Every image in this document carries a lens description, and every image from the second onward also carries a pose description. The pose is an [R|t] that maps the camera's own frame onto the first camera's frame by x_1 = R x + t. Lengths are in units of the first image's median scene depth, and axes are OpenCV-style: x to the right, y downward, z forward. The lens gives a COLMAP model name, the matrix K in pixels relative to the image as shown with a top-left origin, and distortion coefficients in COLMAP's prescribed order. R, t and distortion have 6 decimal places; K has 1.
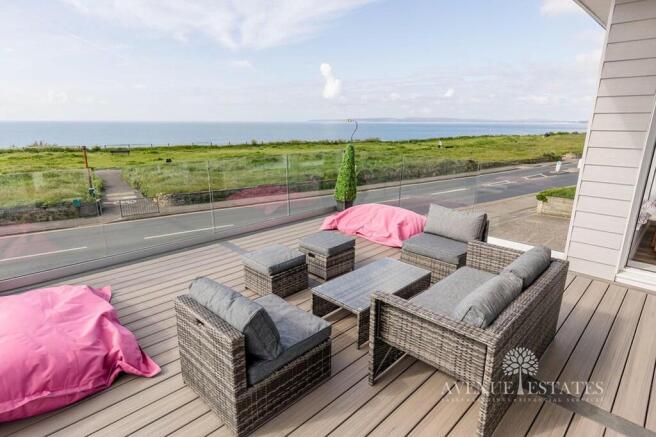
lens RADIAL K [[368.6, 0, 327.5], [0, 368.6, 221.3], [0, 0, 1]] dist [0.000963, 0.000309]
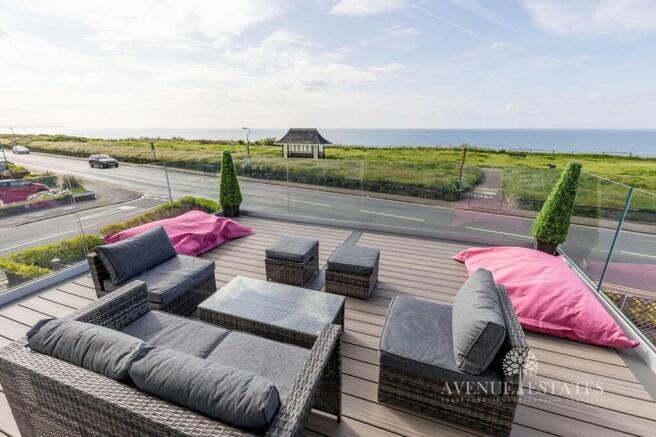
lens RADIAL K [[298.3, 0, 324.9], [0, 298.3, 219.1], [0, 0, 1]] dist [0.011791, -0.000727]
pose [[0.412681, 0.265558, -0.871306, 0.124213], [-0.241836, 0.954172, 0.176272, -0.031345], [0.878185, 0.137969, 0.457990, 0.122685]]
